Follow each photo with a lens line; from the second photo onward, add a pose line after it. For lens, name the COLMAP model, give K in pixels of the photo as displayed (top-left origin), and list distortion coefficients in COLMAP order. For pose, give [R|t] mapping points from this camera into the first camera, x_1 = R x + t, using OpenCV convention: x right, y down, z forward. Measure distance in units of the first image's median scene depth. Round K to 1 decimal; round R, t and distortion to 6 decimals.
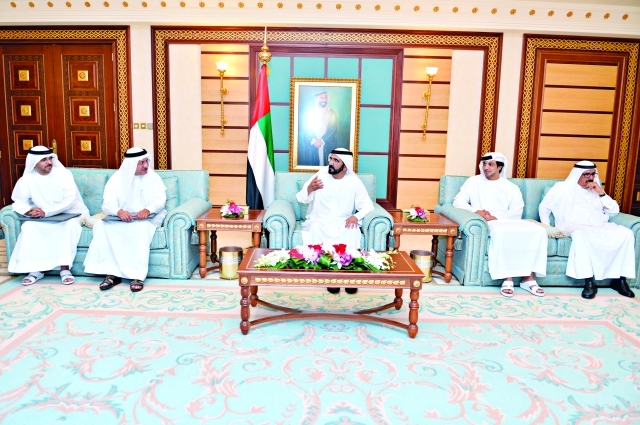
lens RADIAL K [[455.2, 0, 320.0], [0, 455.2, 212.5], [0, 0, 1]] dist [-0.040717, -0.002206]
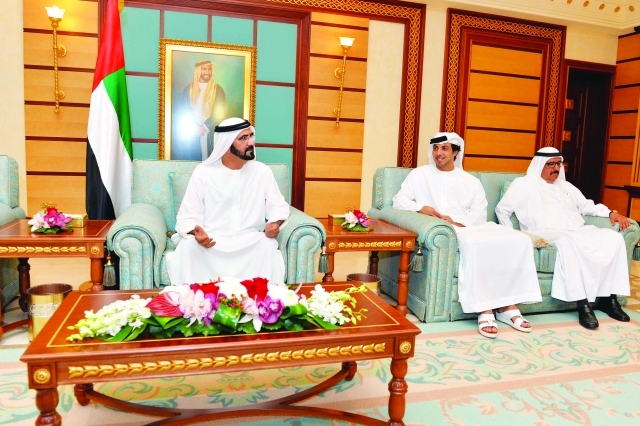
lens RADIAL K [[455.2, 0, 320.0], [0, 455.2, 213.0], [0, 0, 1]] dist [-0.040717, -0.002206]
pose [[0.966135, -0.018863, 0.257349, -0.007779], [0.026247, 0.999336, -0.025288, 0.005640], [-0.256701, 0.031187, 0.965988, 0.252361]]
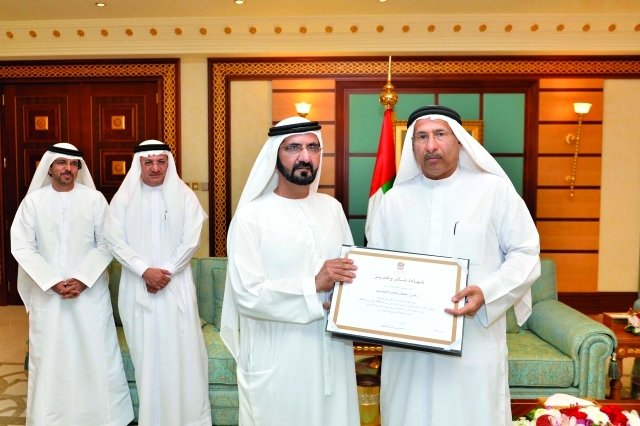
lens RADIAL K [[528.6, 0, 309.8], [0, 528.6, 200.6], [0, 0, 1]] dist [-0.013902, -0.009820]
pose [[0.998979, -0.016122, -0.042212, -0.165814], [0.011203, 0.993387, -0.114264, -0.065792], [0.043775, 0.113674, 0.992553, 0.132886]]
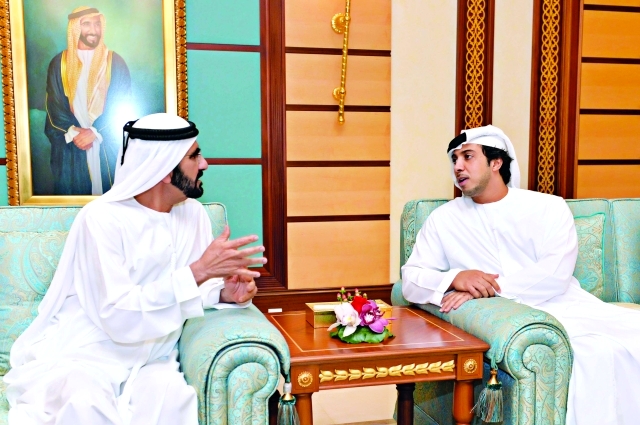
lens RADIAL K [[716.8, 0, 335.5], [0, 716.8, 246.5], [0, 0, 1]] dist [0.026089, 0.008956]
pose [[0.969080, -0.054181, 0.240725, 0.053943], [0.065014, 0.997188, -0.037284, -0.020794], [-0.238028, 0.051781, 0.969877, 0.351808]]
